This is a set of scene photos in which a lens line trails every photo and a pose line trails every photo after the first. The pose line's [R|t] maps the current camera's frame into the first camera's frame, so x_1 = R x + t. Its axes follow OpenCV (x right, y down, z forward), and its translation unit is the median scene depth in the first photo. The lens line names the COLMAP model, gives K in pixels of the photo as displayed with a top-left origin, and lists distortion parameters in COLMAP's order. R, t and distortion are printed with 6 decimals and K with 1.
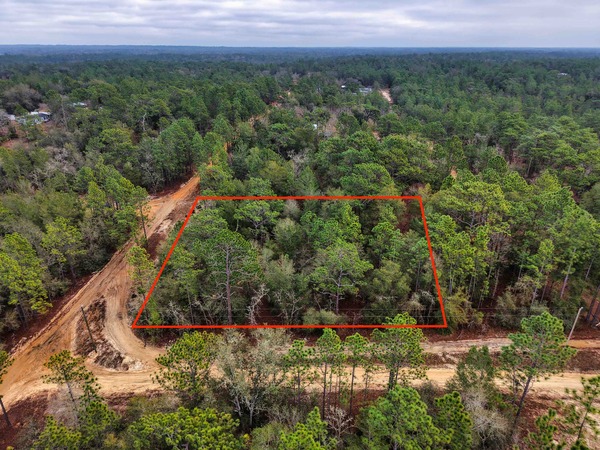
lens RADIAL K [[402.0, 0, 300.0], [0, 402.0, 225.0], [0, 0, 1]] dist [0.000458, -0.001025]
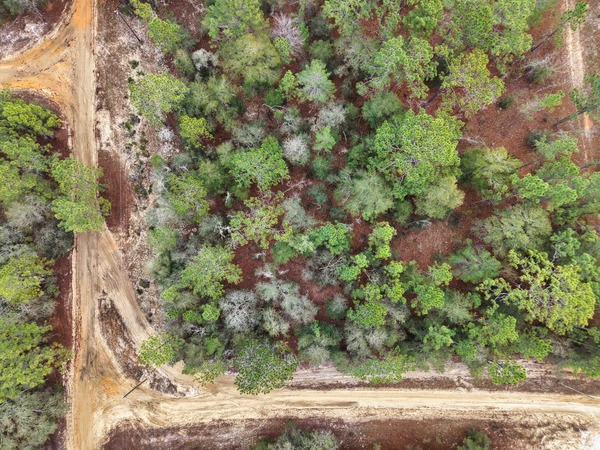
lens RADIAL K [[402.0, 0, 300.0], [0, 402.0, 225.0], [0, 0, 1]] dist [0.000458, -0.001025]
pose [[0.992783, -0.117283, 0.025028, -0.070351], [0.034028, 0.475619, 0.878993, -0.861309], [-0.114994, -0.871798, 0.476177, 0.821302]]
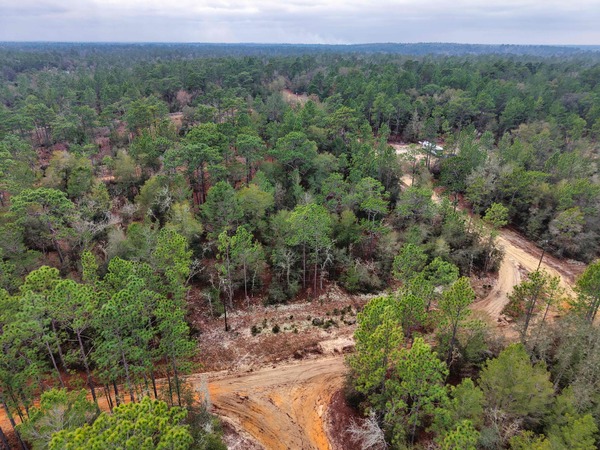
lens RADIAL K [[402.0, 0, 300.0], [0, 402.0, 225.0], [0, 0, 1]] dist [0.000458, -0.001025]
pose [[-0.403206, -0.391154, 0.827299, -1.207119], [0.369450, 0.757513, 0.538220, -0.758410], [-0.837217, 0.522659, -0.160922, 1.761470]]
